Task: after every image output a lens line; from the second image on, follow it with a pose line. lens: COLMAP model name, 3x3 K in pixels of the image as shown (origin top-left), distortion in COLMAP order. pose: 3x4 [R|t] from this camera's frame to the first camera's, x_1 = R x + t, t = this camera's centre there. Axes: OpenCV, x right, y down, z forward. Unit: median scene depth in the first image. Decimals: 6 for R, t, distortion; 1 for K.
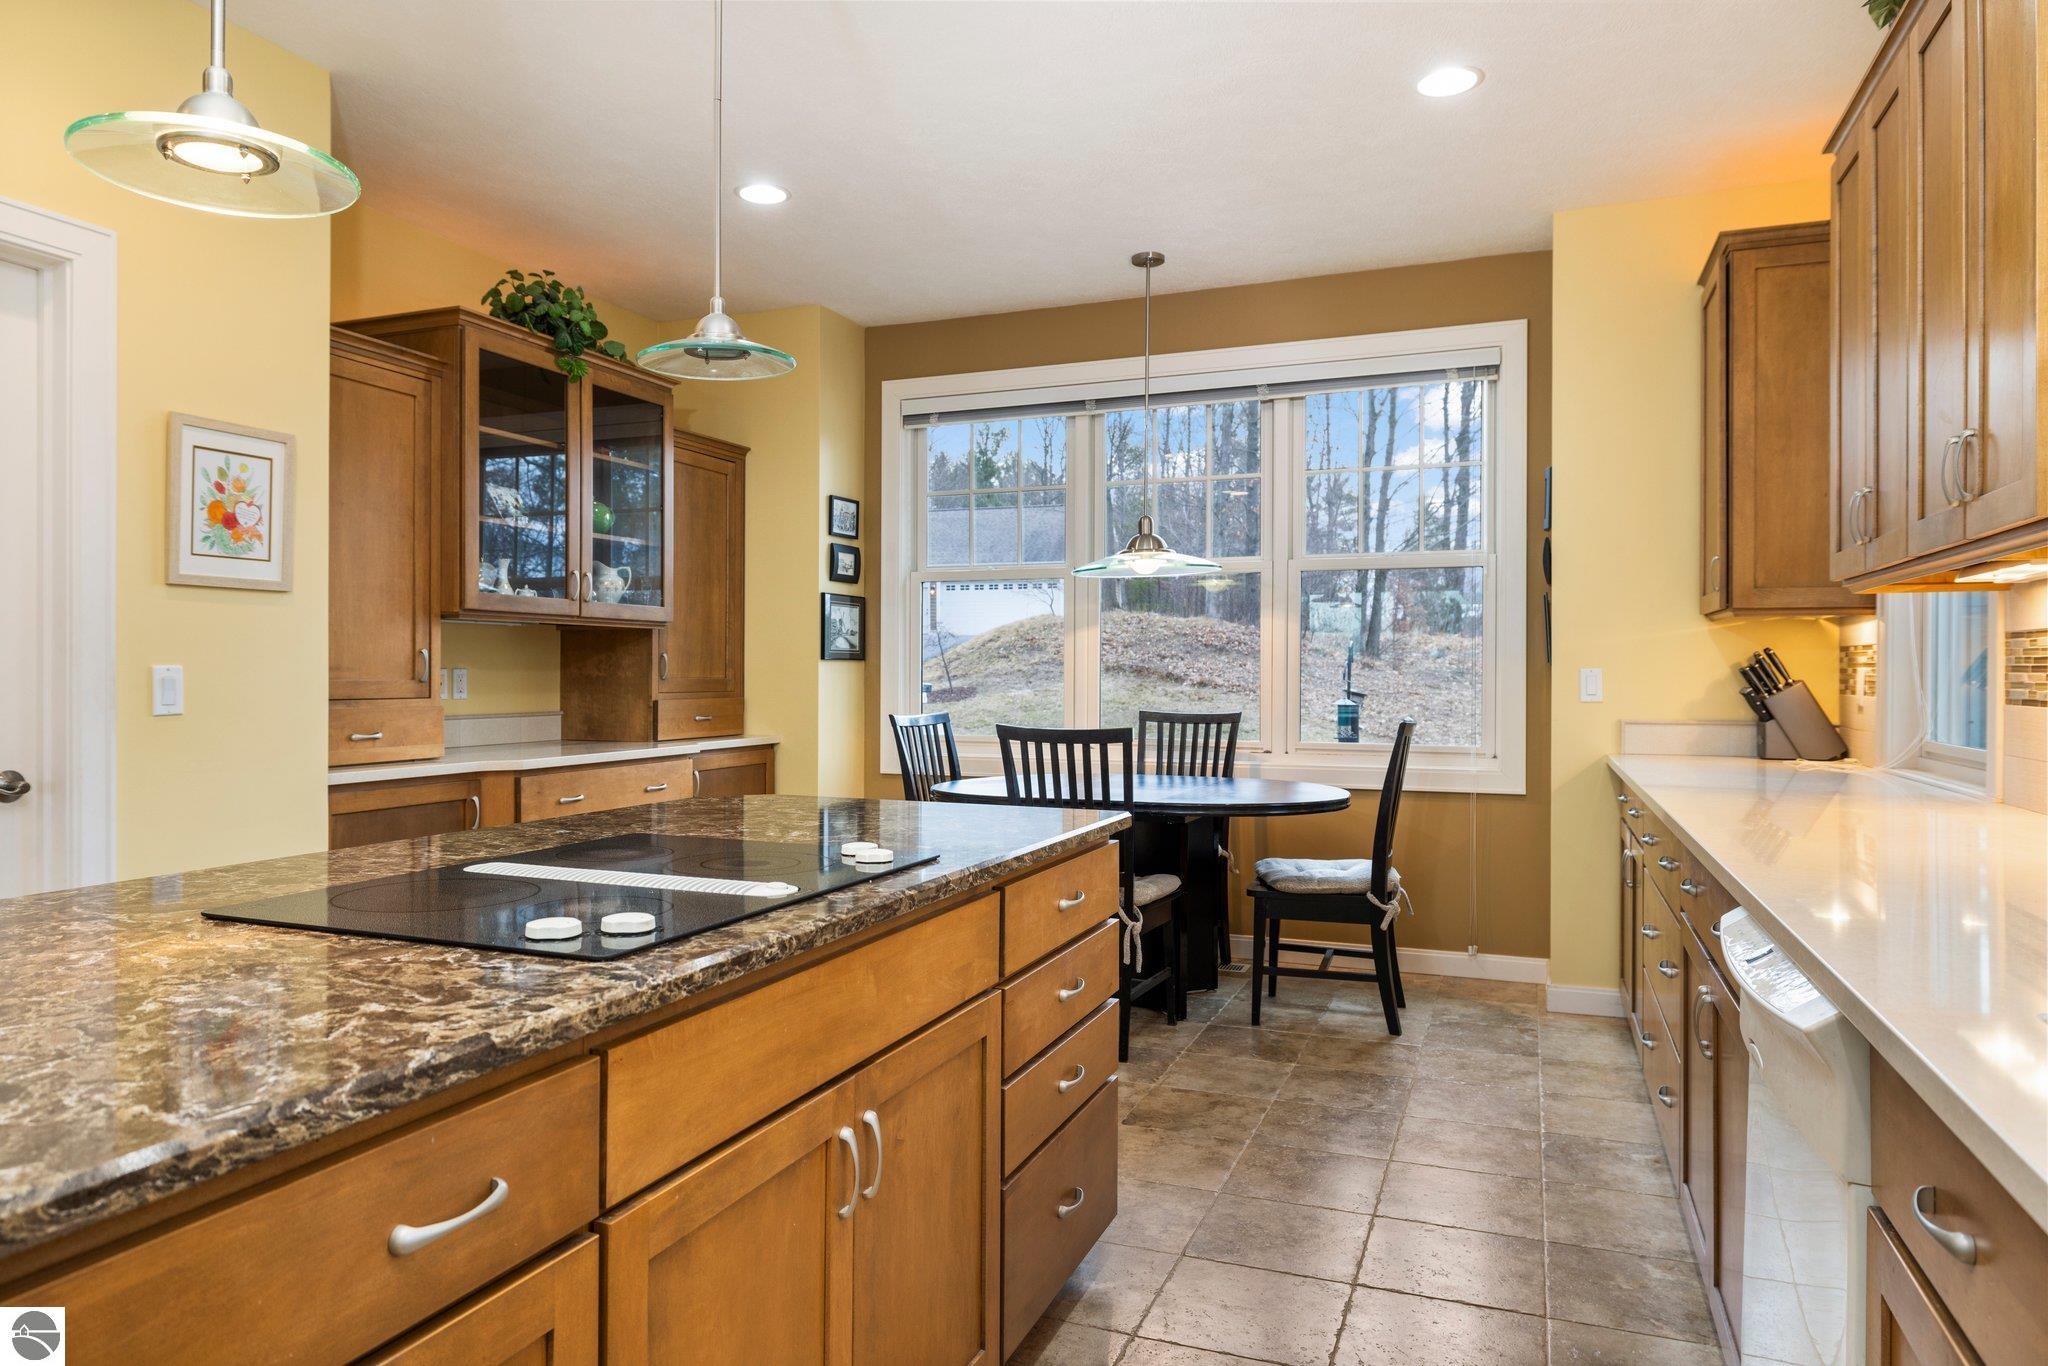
lens RADIAL K [[1299.3, 0, 1015.3], [0, 1299.3, 676.4], [0, 0, 1]] dist [0.019797, -0.001382]
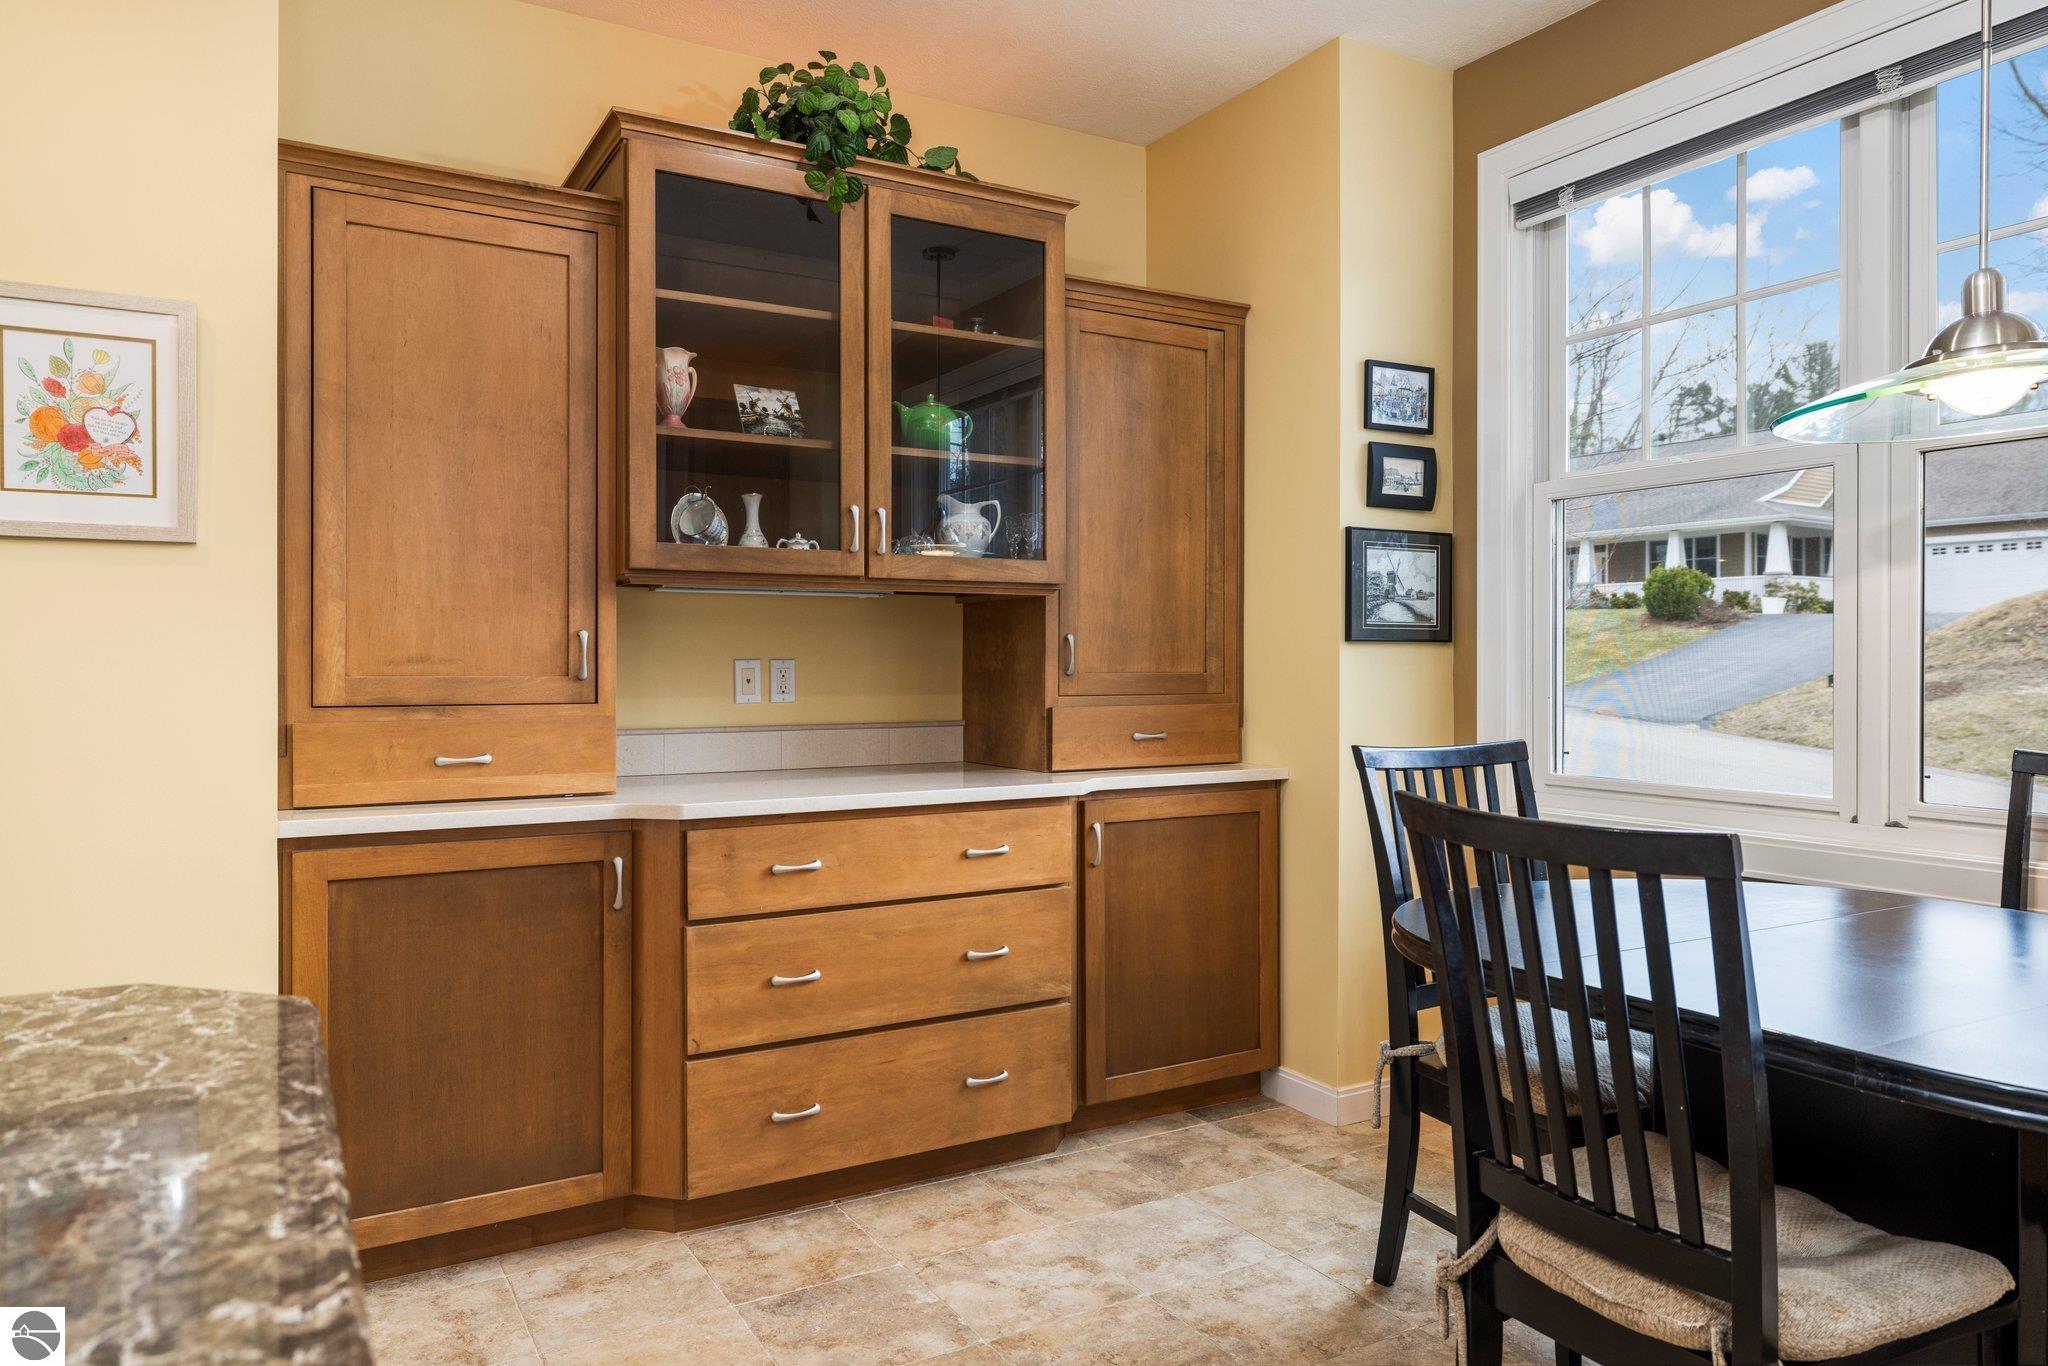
lens RADIAL K [[1327.7, 0, 1016.6], [0, 1327.7, 667.1], [0, 0, 1]] dist [0.001411, -0.001369]
pose [[0.781410, 0.000075, -0.624018, 0.130135], [0.000087, 1.000000, 0.000229, -0.002015], [0.624018, -0.000233, 0.781410, 0.528112]]
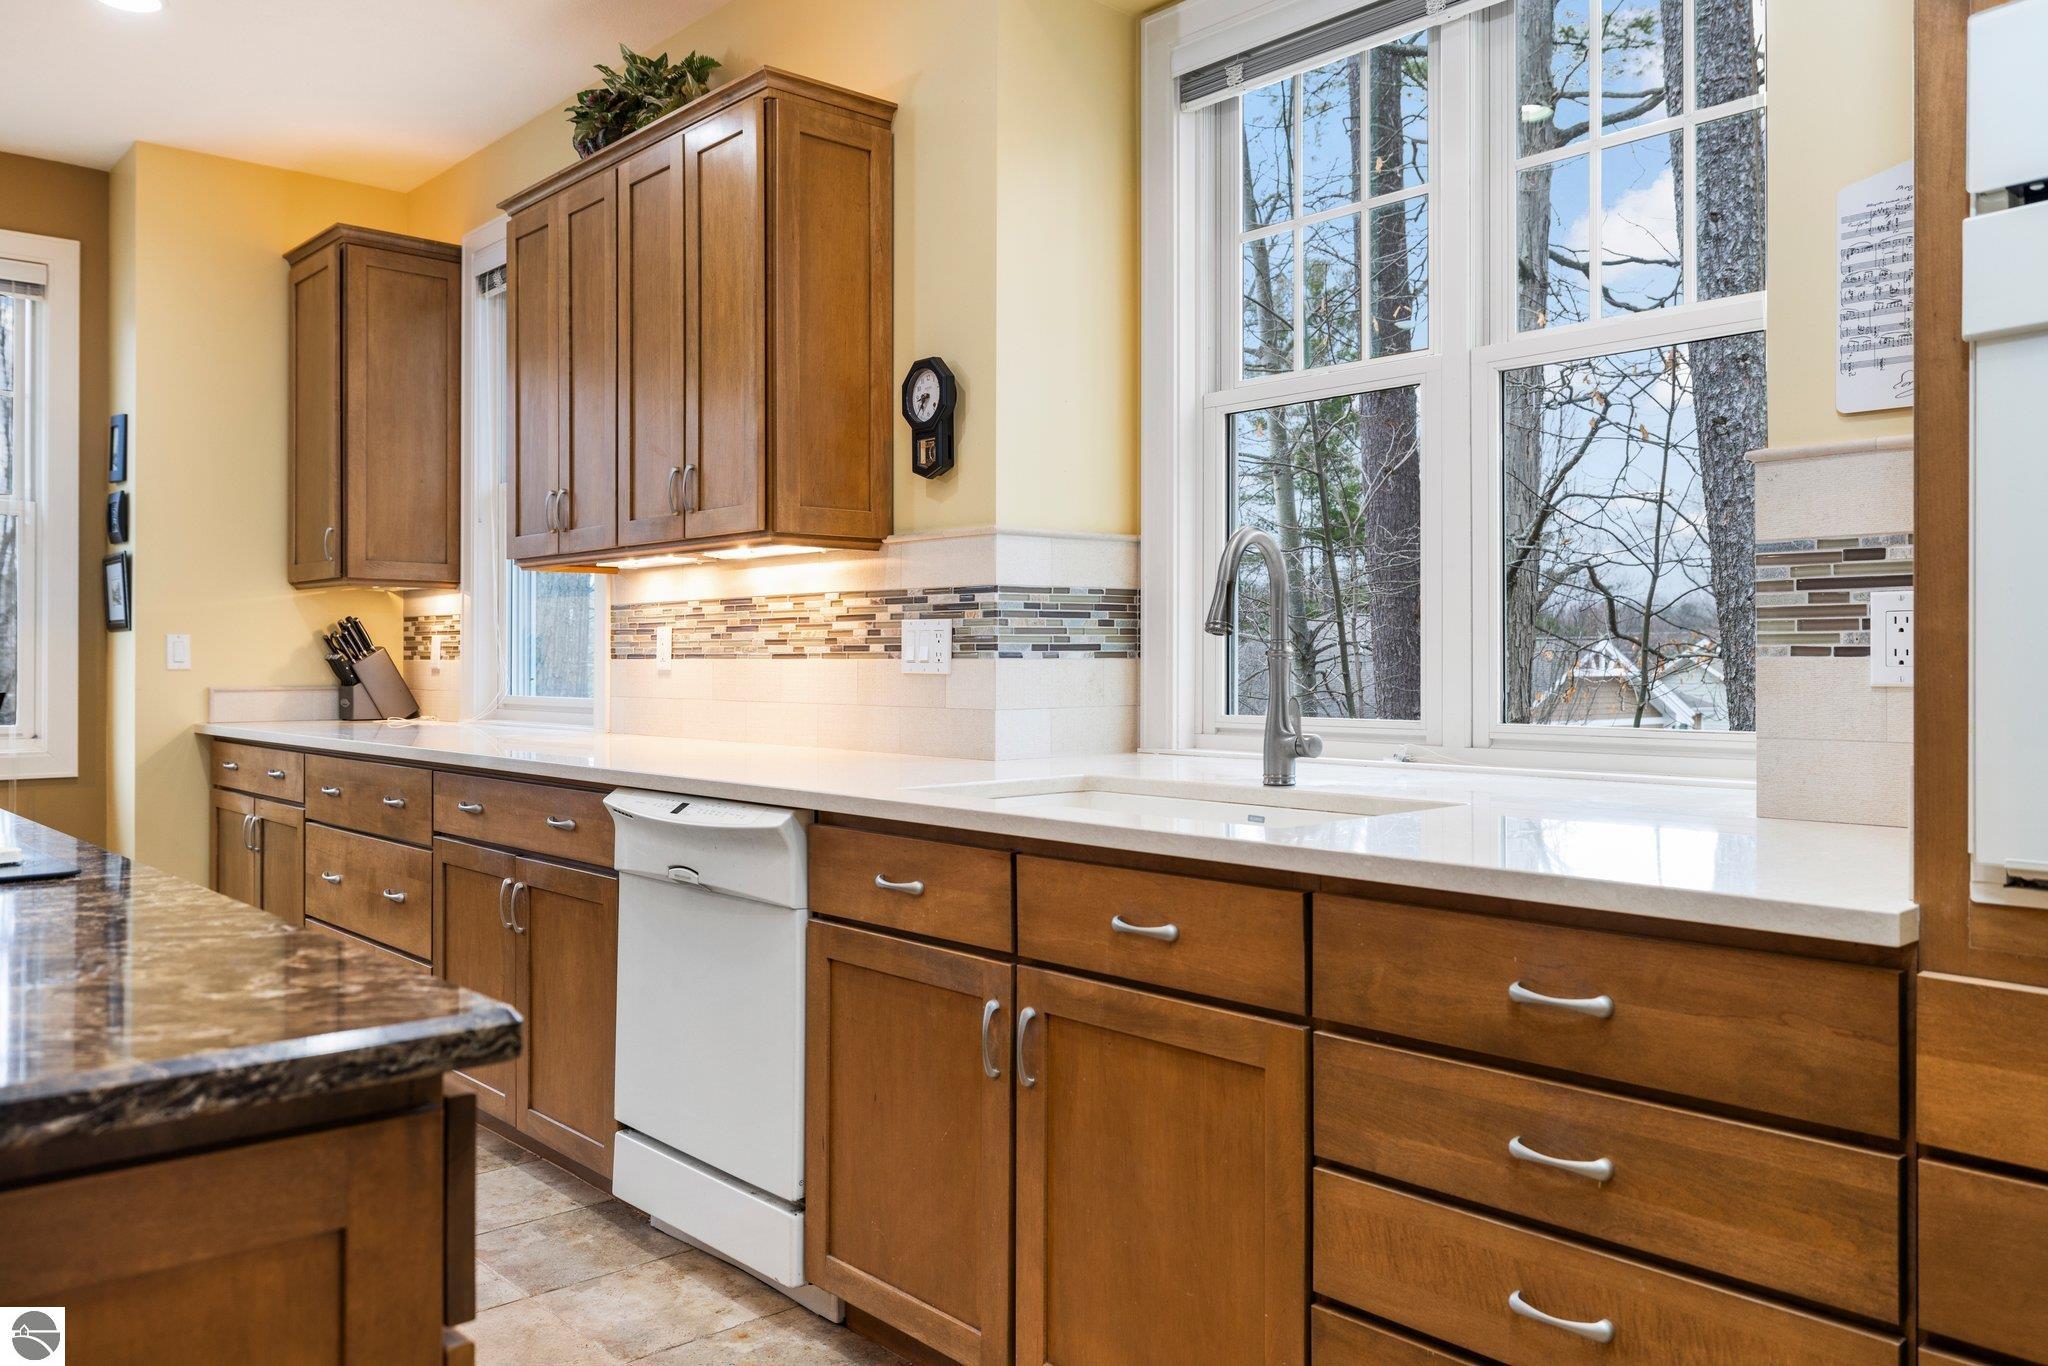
lens RADIAL K [[1530.7, 0, 1015.9], [0, 1530.7, 669.9], [0, 0, 1]] dist [0.007089, -0.006275]
pose [[0.440374, -0.007135, 0.897786, -0.278449], [0.003944, 0.999974, 0.006012, 0.014683], [-0.897806, 0.000893, 0.440390, -0.034095]]
